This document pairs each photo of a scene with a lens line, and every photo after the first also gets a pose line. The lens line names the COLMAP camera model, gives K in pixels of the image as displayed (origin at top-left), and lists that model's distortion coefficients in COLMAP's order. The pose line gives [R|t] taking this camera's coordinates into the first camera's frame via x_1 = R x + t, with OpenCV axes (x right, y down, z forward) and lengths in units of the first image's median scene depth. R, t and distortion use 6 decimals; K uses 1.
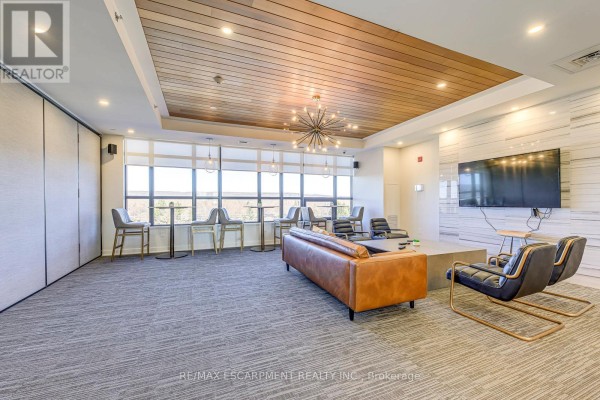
lens RADIAL K [[248.7, 0, 297.2], [0, 248.7, 202.9], [0, 0, 1]] dist [0.004514, -0.001510]
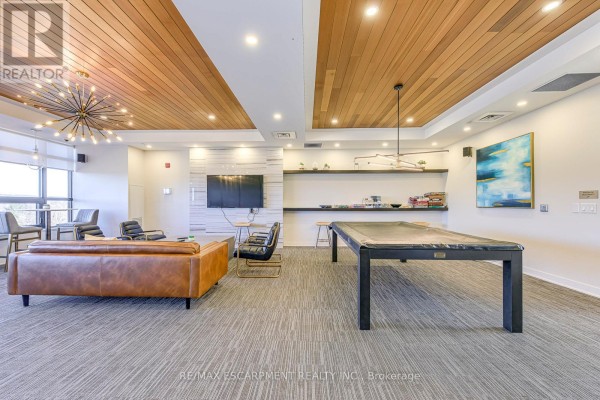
lens RADIAL K [[248.7, 0, 297.4], [0, 248.7, 201.5], [0, 0, 1]] dist [0.004514, -0.001510]
pose [[0.386301, 0.005632, 0.922355, -0.466829], [-0.000537, 0.999983, -0.005881, -0.013293], [-0.922372, 0.001776, 0.386298, 0.064590]]
